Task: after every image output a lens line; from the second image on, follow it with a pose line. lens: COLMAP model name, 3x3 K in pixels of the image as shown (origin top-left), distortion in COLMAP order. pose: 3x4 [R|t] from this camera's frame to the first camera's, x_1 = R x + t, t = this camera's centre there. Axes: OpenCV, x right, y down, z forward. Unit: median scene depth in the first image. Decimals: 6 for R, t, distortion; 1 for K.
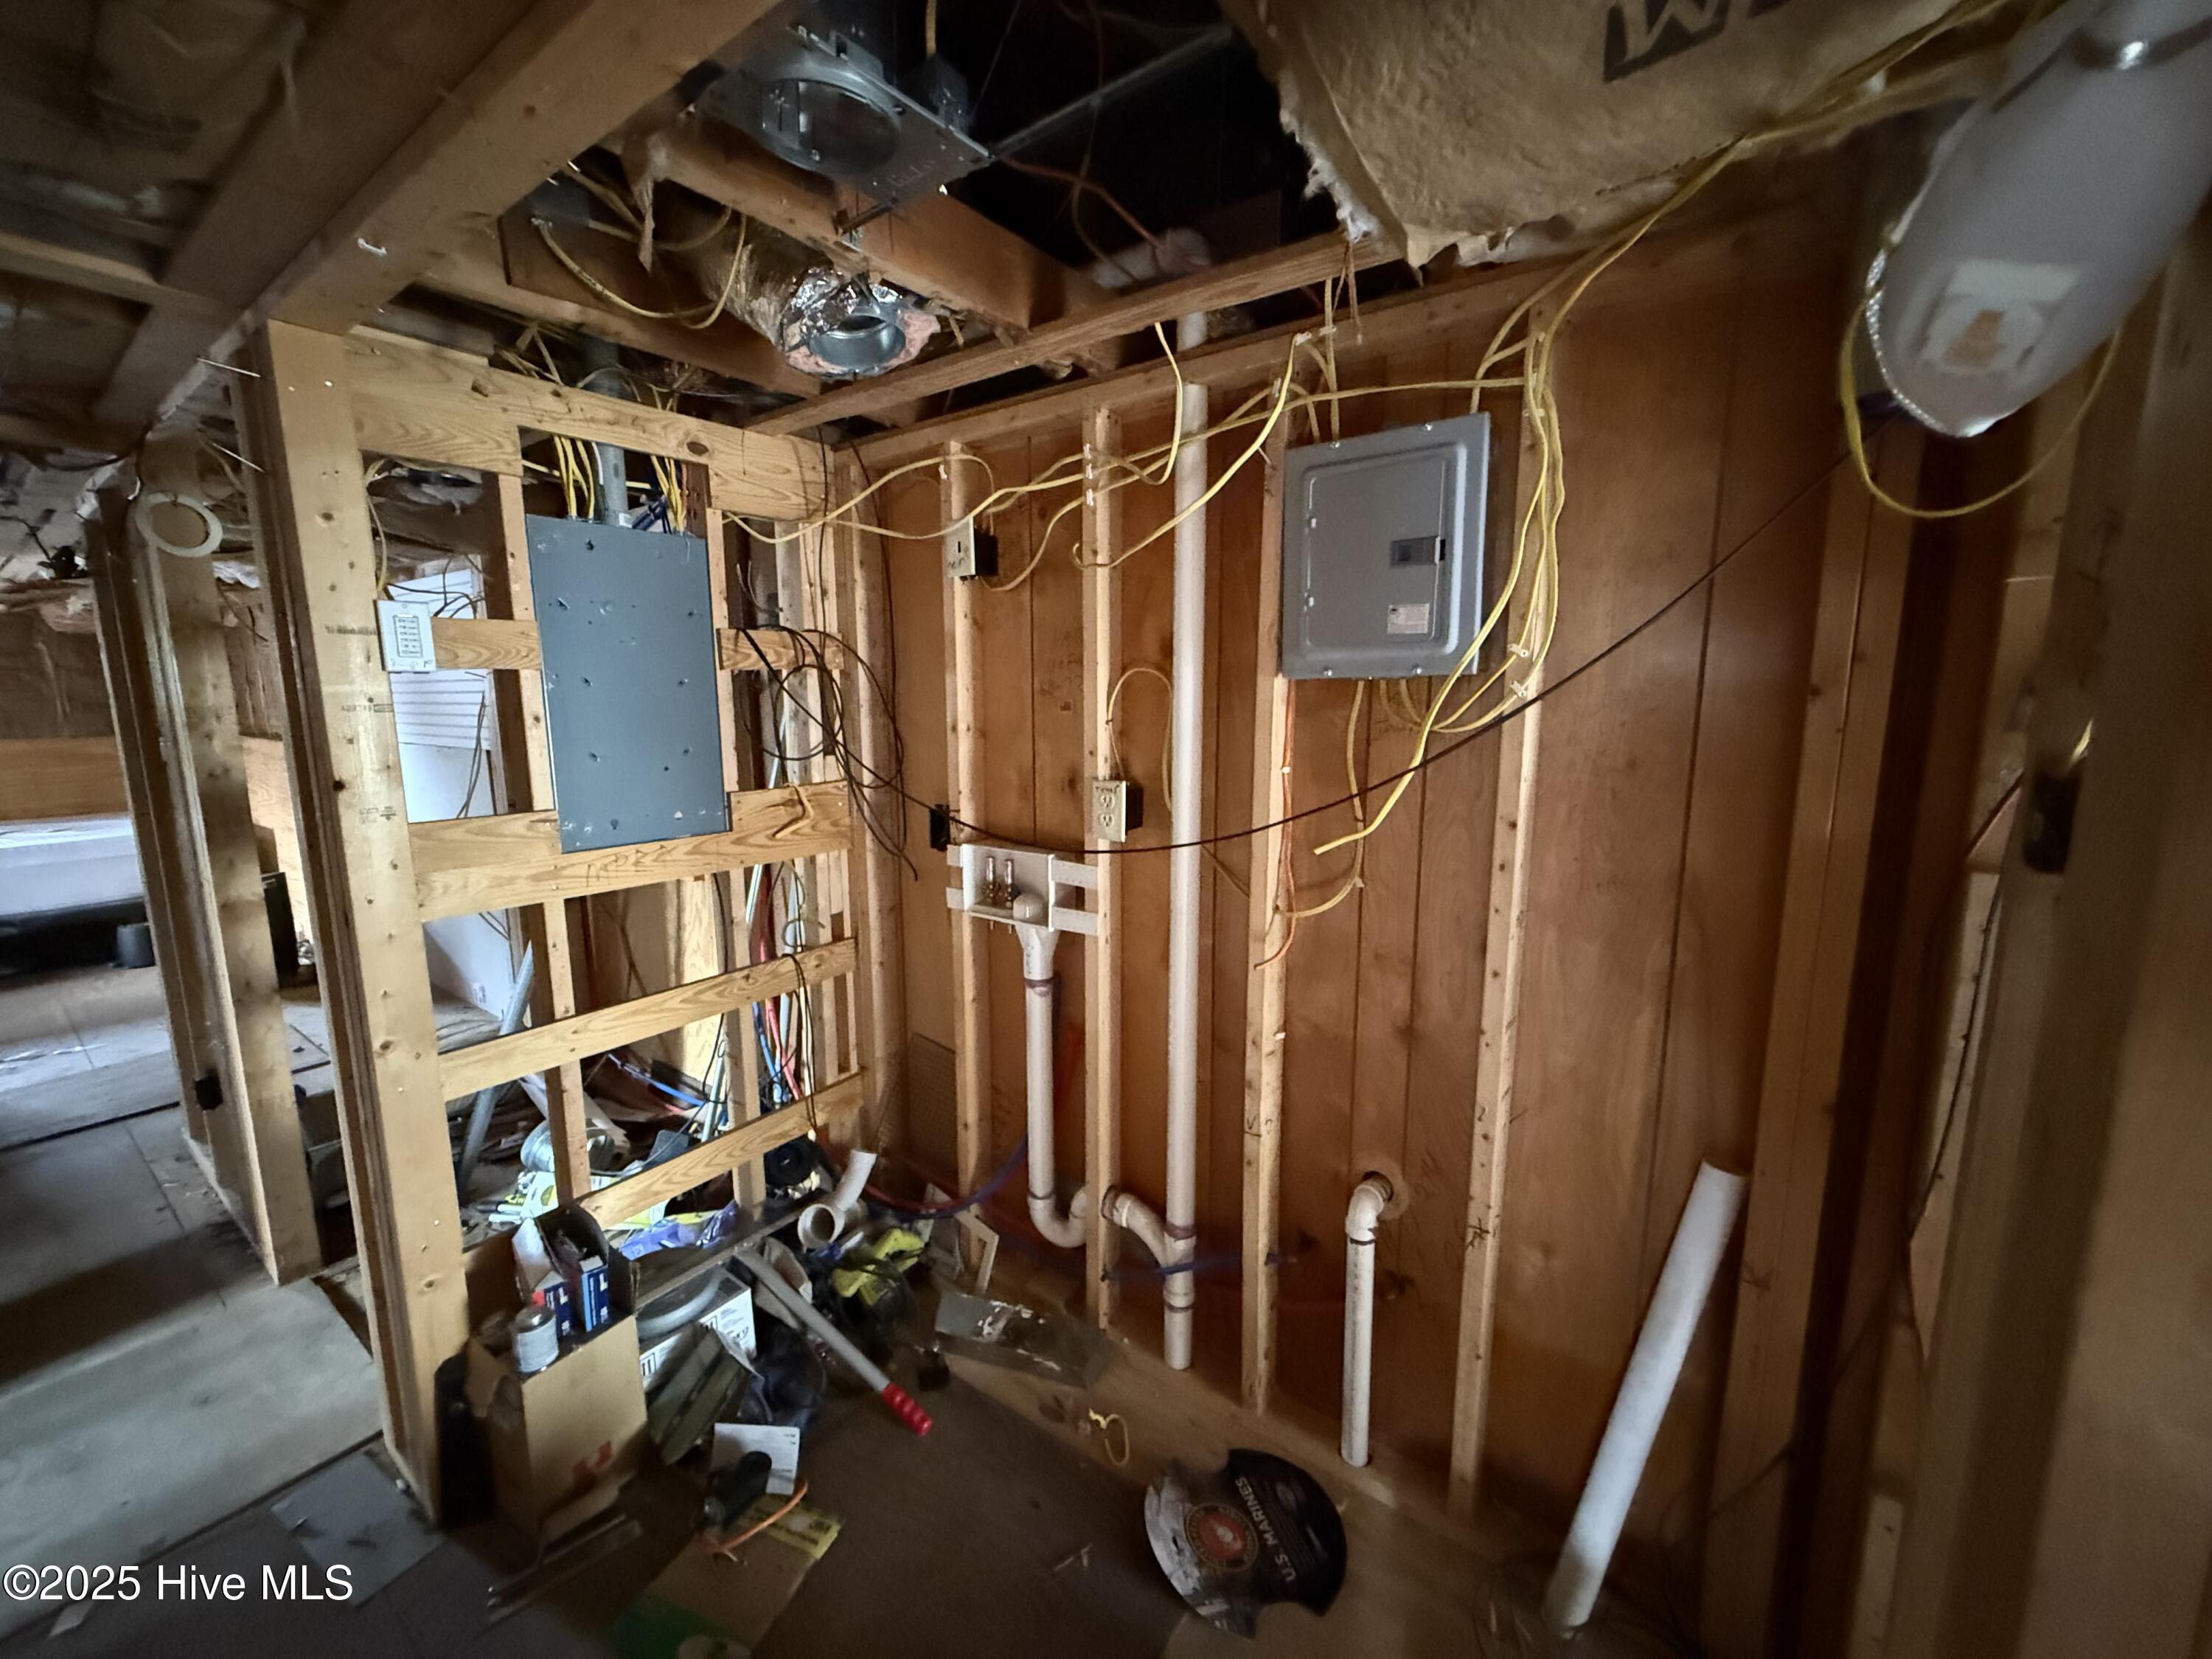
lens RADIAL K [[879.2, 0, 1106.5], [0, 879.2, 824.2], [0, 0, 1]] dist [-0.002181, -0.000125]
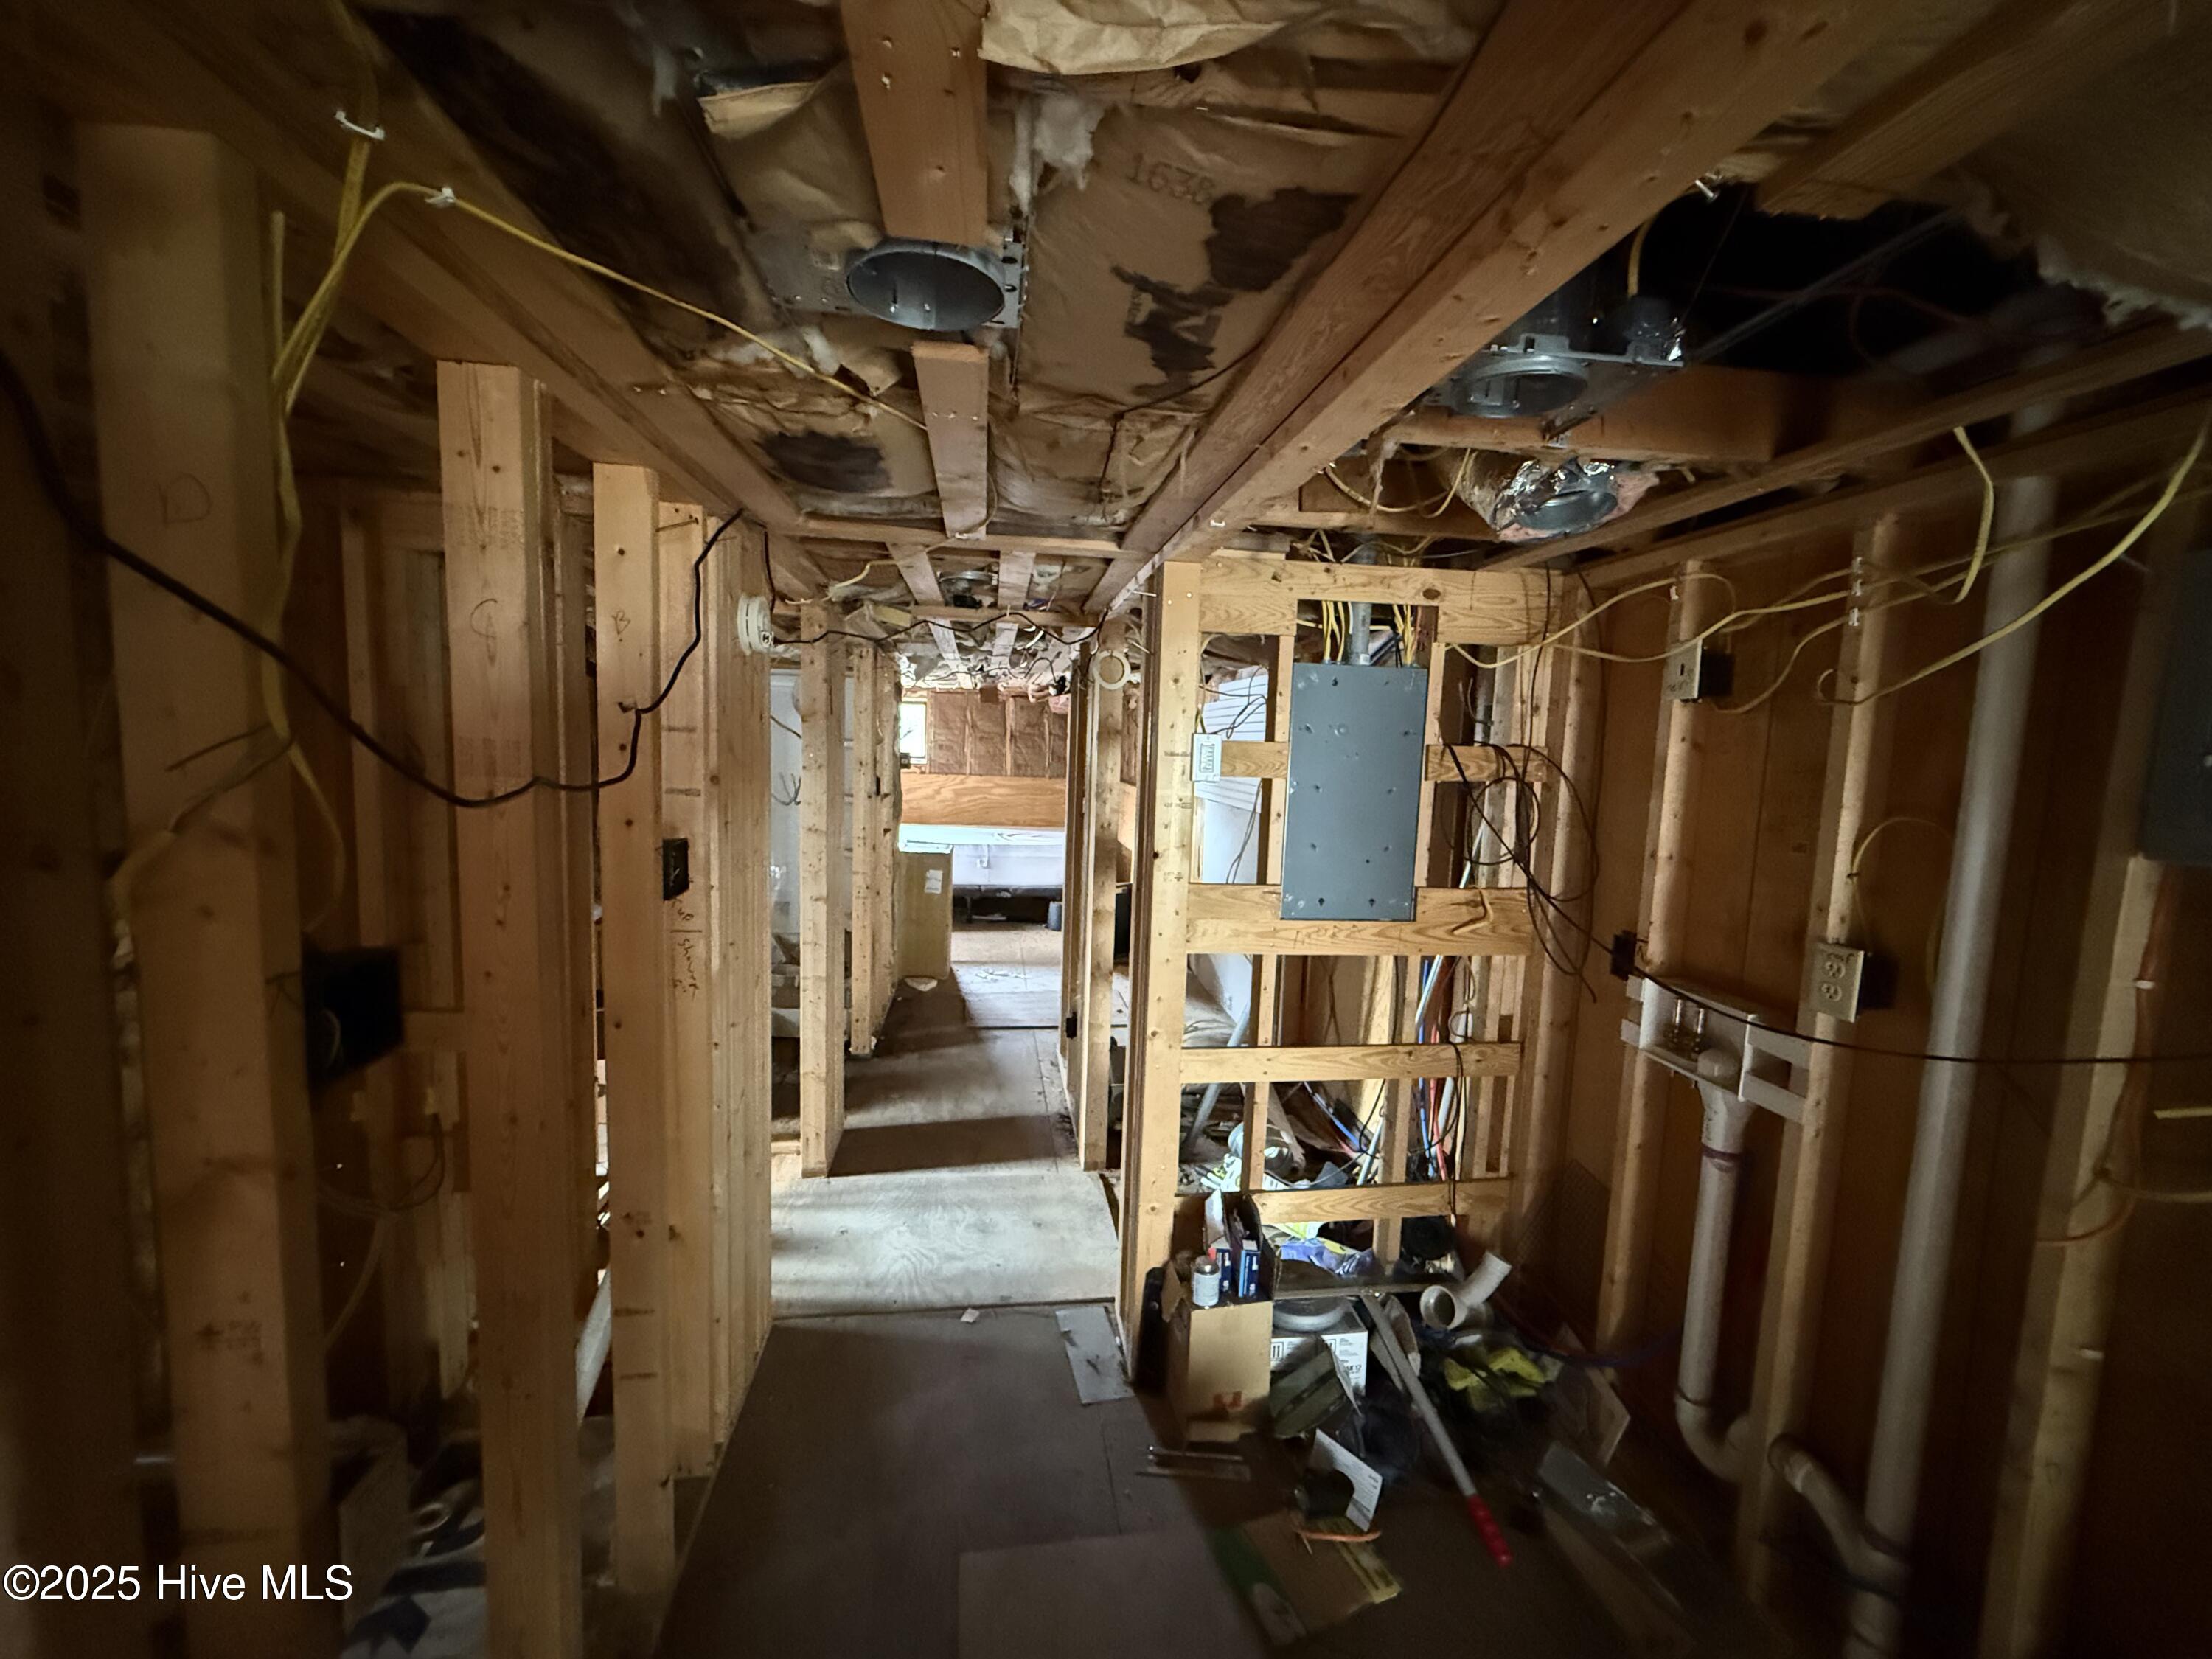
lens RADIAL K [[879.2, 0, 1104.2], [0, 879.2, 829.3], [0, 0, 1]] dist [-0.002181, -0.000125]
pose [[0.691584, 0.101485, -0.715131, 0.098802], [-0.149145, 0.988808, -0.003911, -0.049156], [0.706730, 0.109363, 0.698980, -0.087443]]
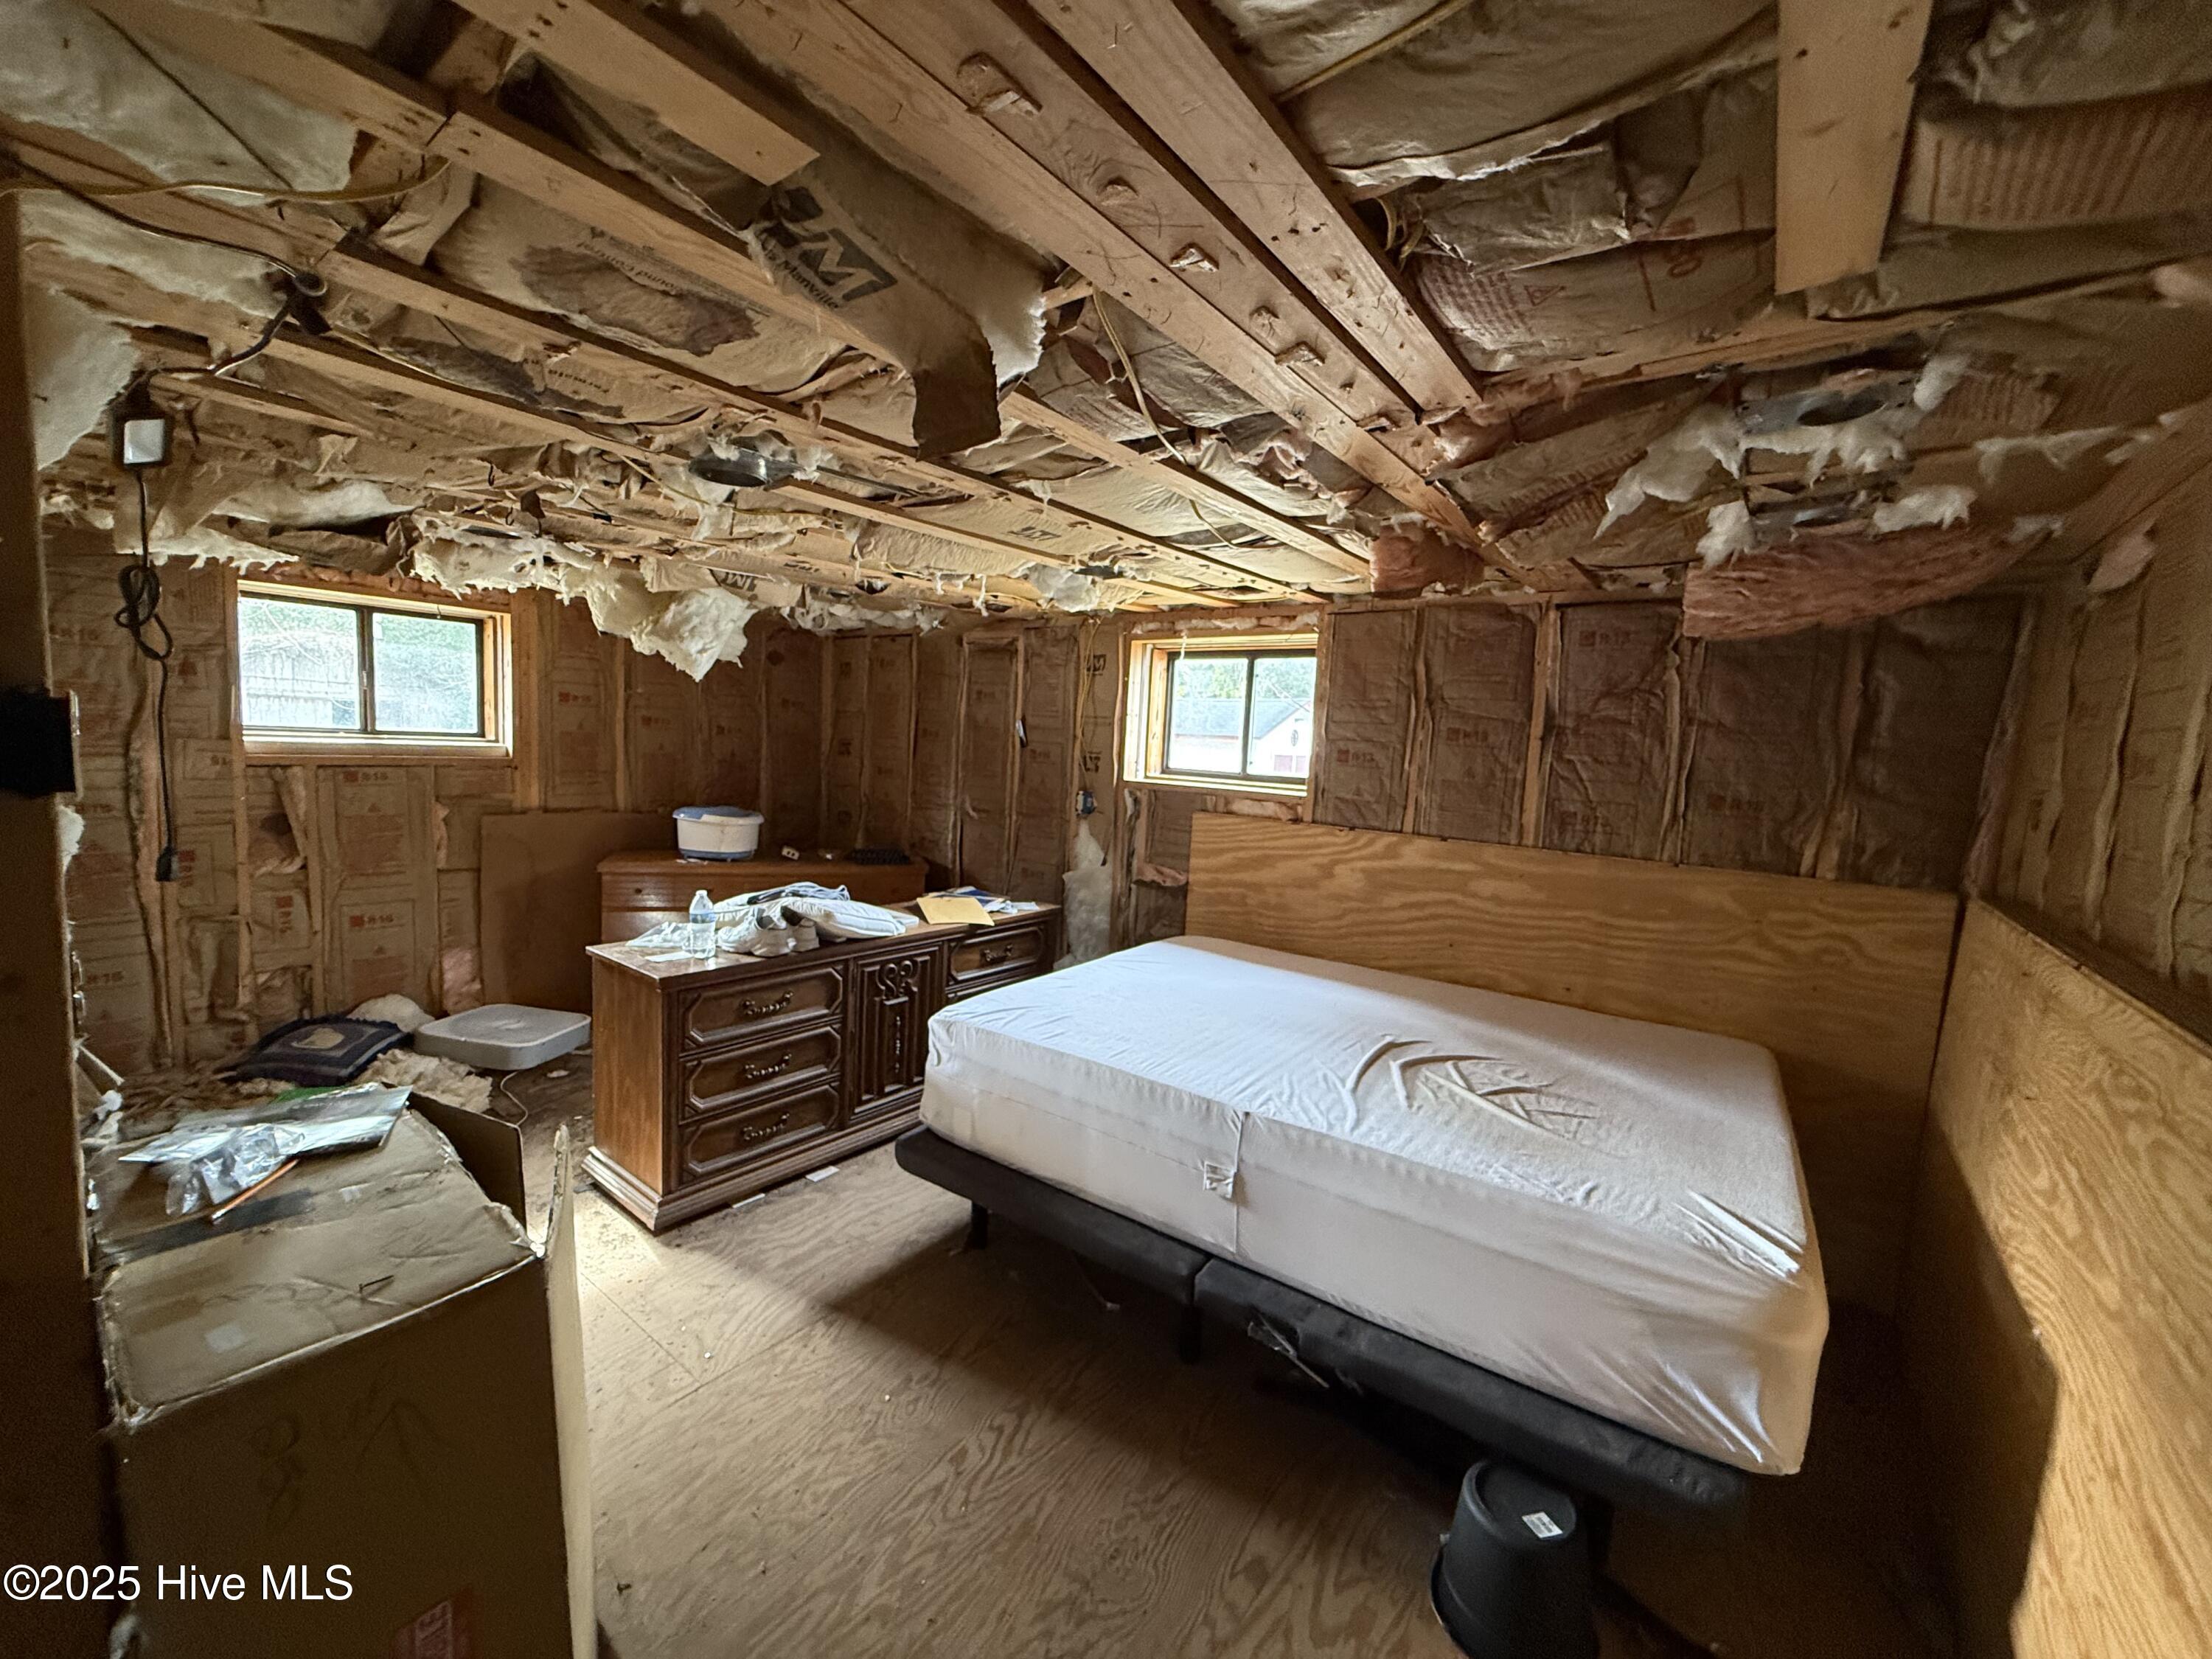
lens RADIAL K [[879.2, 0, 1102.5], [0, 879.2, 838.2], [0, 0, 1]] dist [-0.002181, -0.000125]
pose [[-0.031508, 0.110414, -0.993386, -0.624024], [-0.207958, 0.971405, 0.114567, -0.135673], [0.977630, 0.210193, -0.007645, 0.632467]]
